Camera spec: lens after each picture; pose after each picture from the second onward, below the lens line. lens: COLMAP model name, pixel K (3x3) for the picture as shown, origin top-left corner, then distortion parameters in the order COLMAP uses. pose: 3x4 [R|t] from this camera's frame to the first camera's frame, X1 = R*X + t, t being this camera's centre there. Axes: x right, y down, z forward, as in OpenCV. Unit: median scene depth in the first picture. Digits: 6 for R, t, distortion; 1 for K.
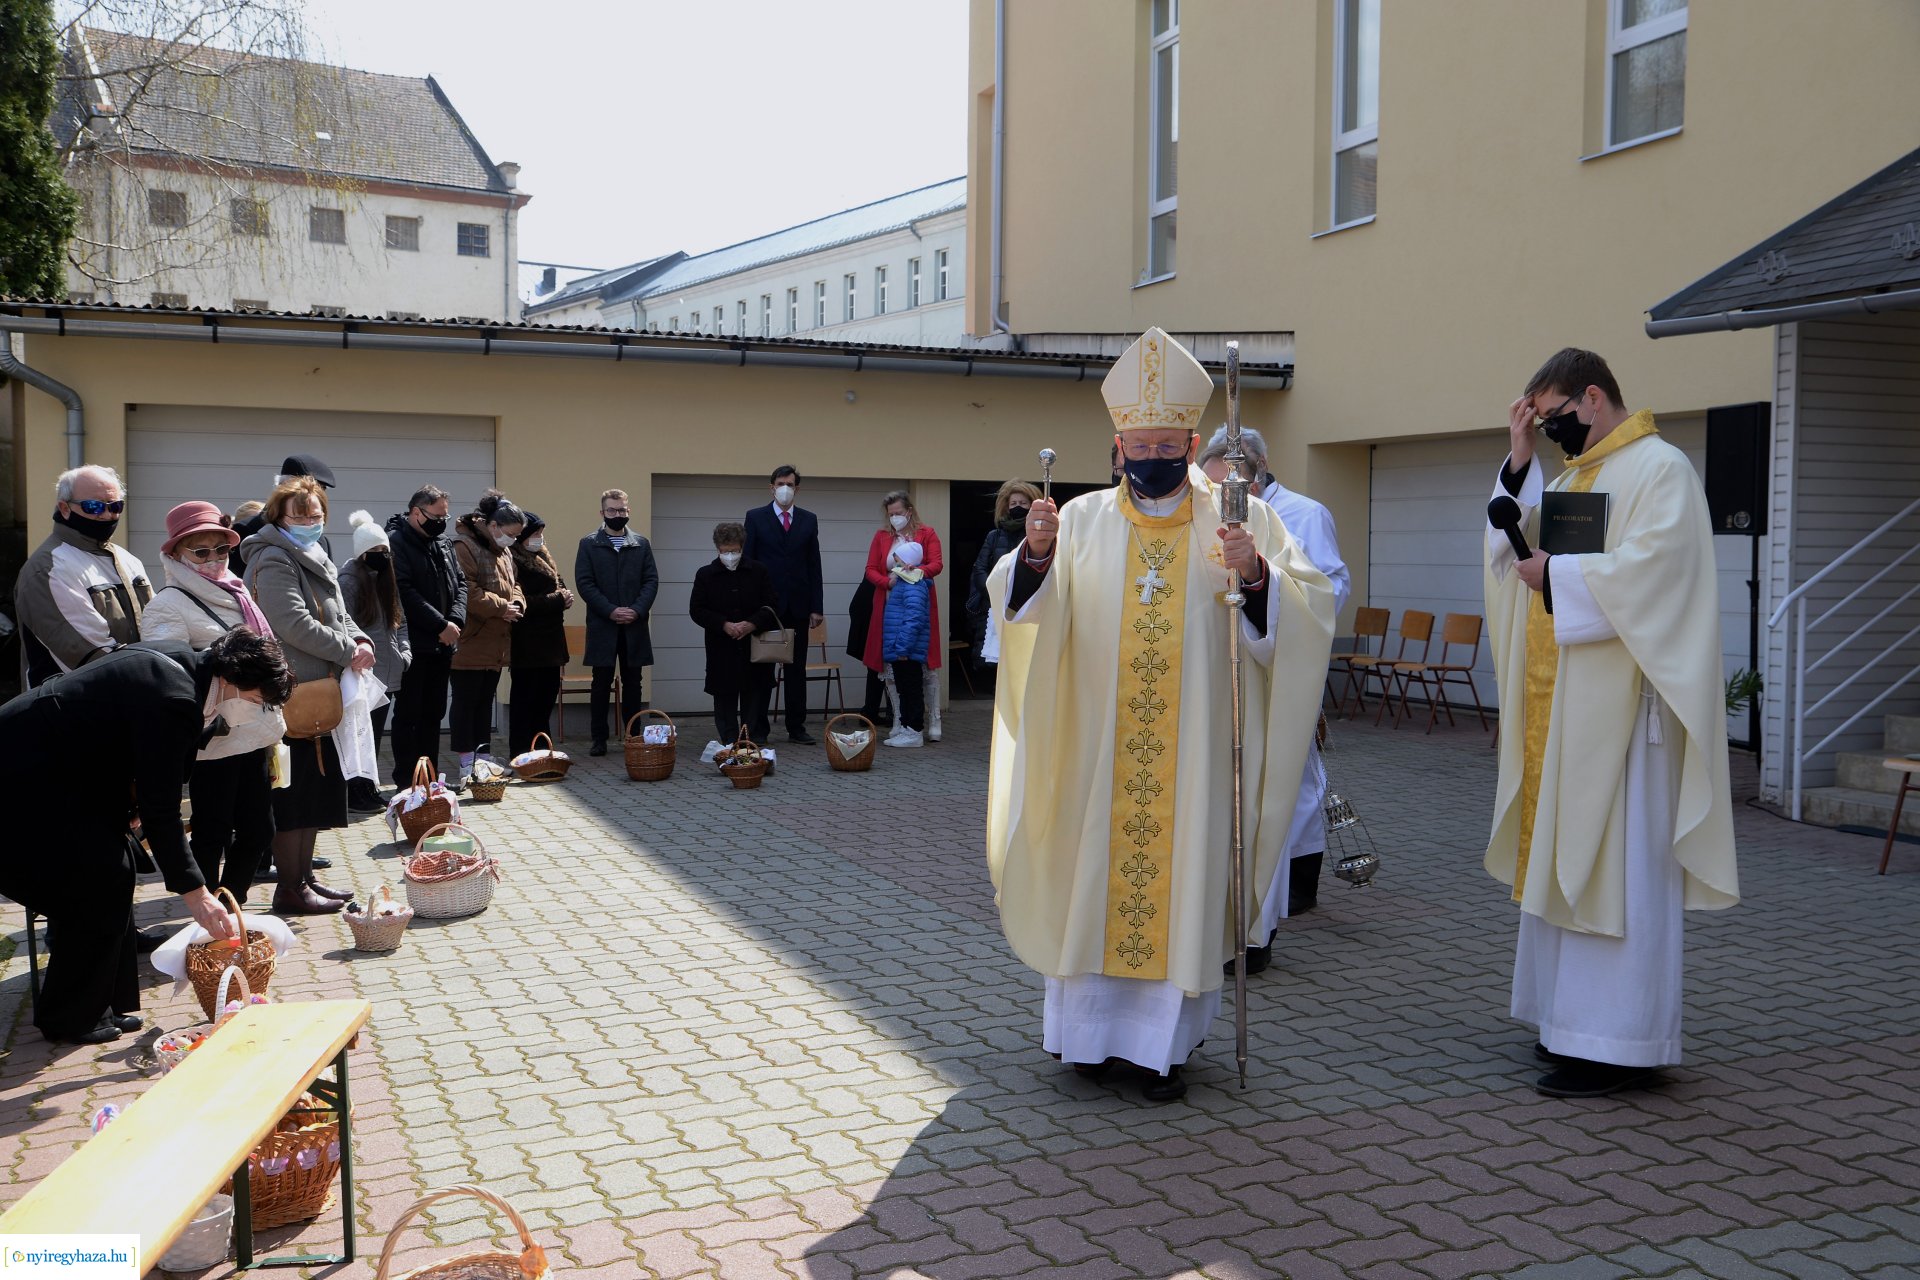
lens RADIAL K [[1890.9, 0, 960.0], [0, 1890.9, 640.0], [0, 0, 1]] dist [-0.040596, 0.136619]
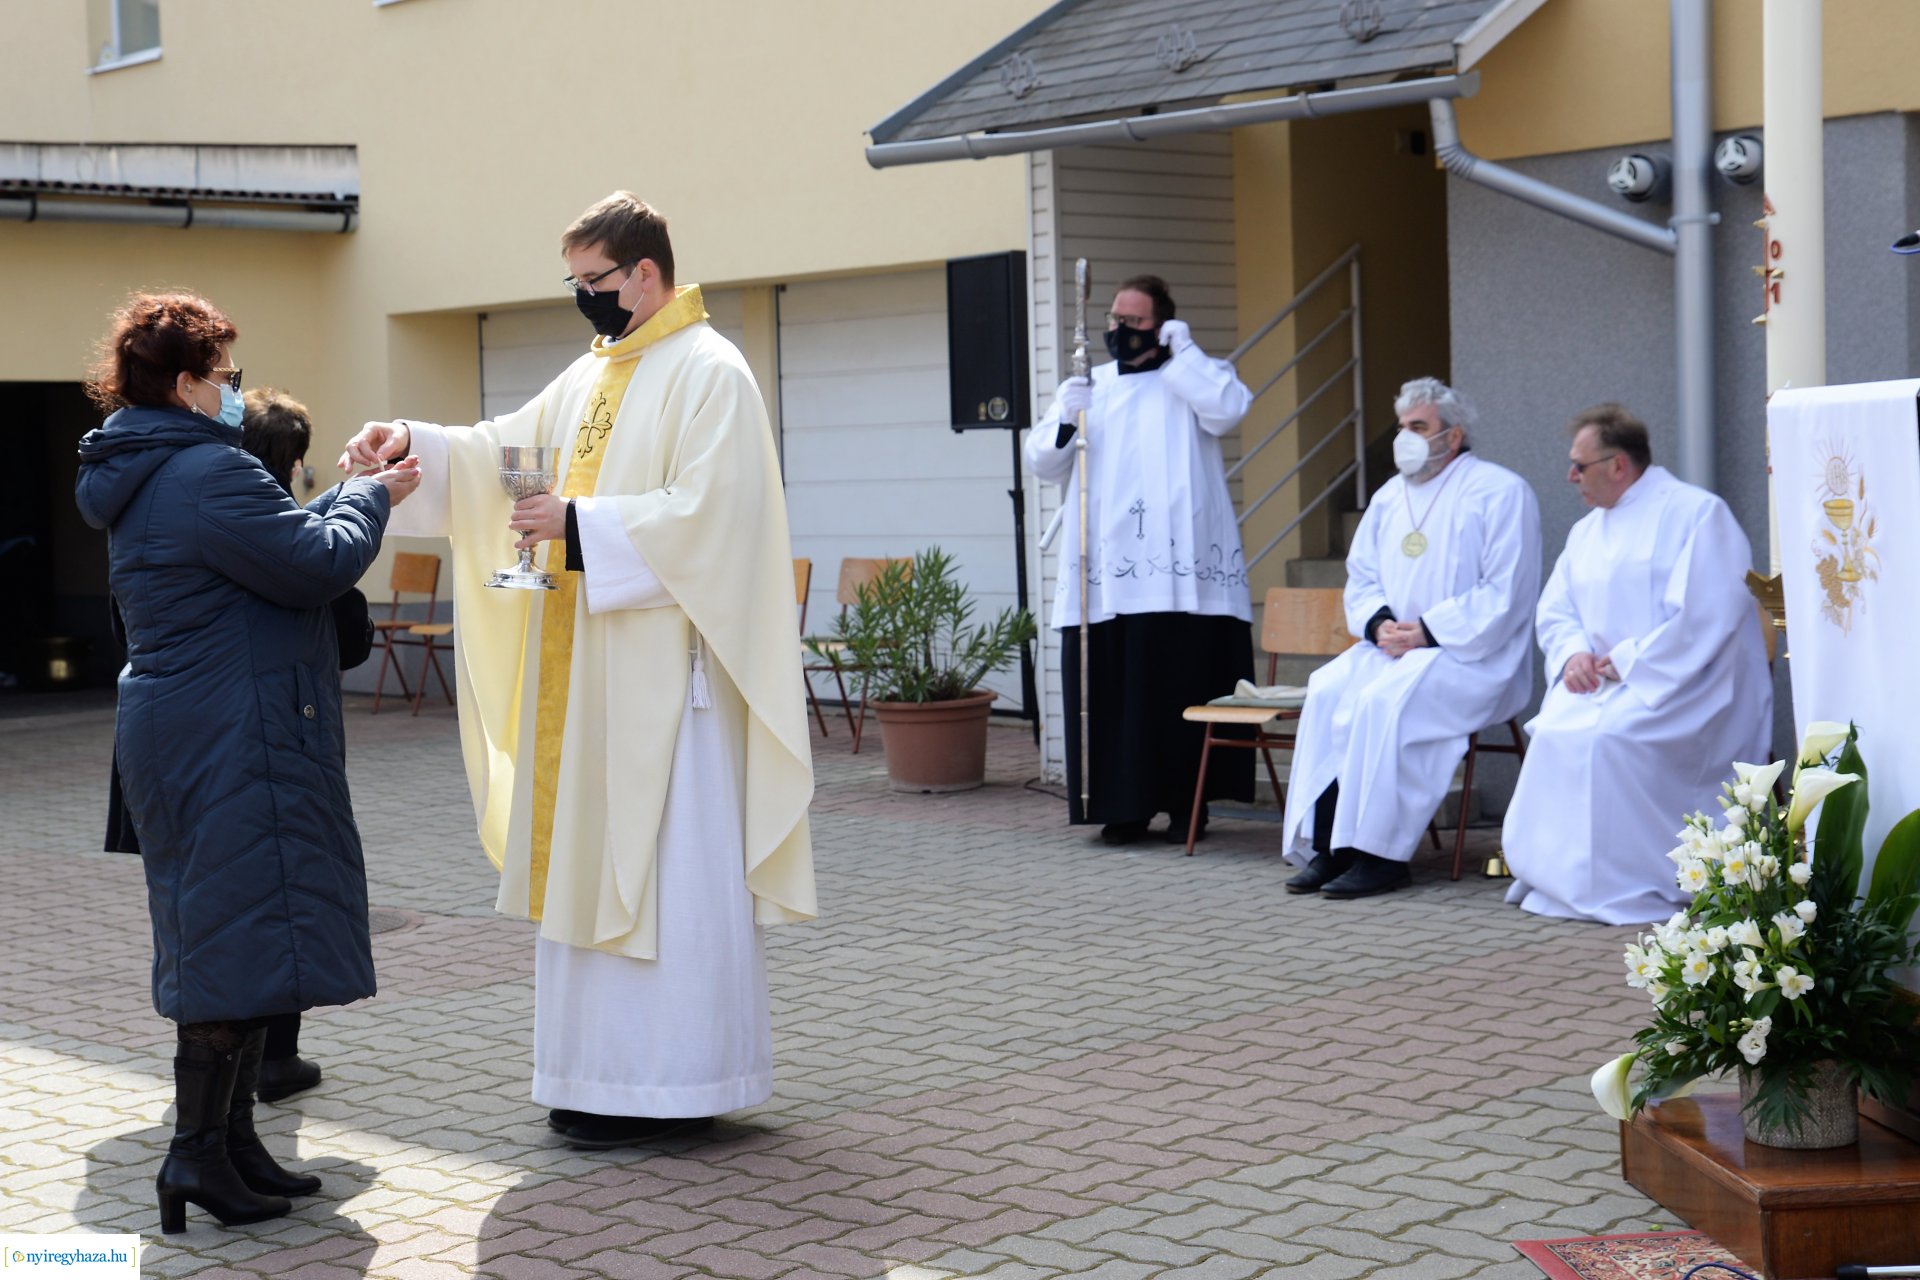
lens RADIAL K [[2916.4, 0, 960.0], [0, 2916.4, 640.0], [0, 0, 1]] dist [0.039098, 0.156146]
pose [[0.927222, -0.059576, 0.369742, -0.071622], [0.056207, 0.998221, 0.019888, 0.008595], [-0.370269, 0.002342, 0.928921, -0.150796]]
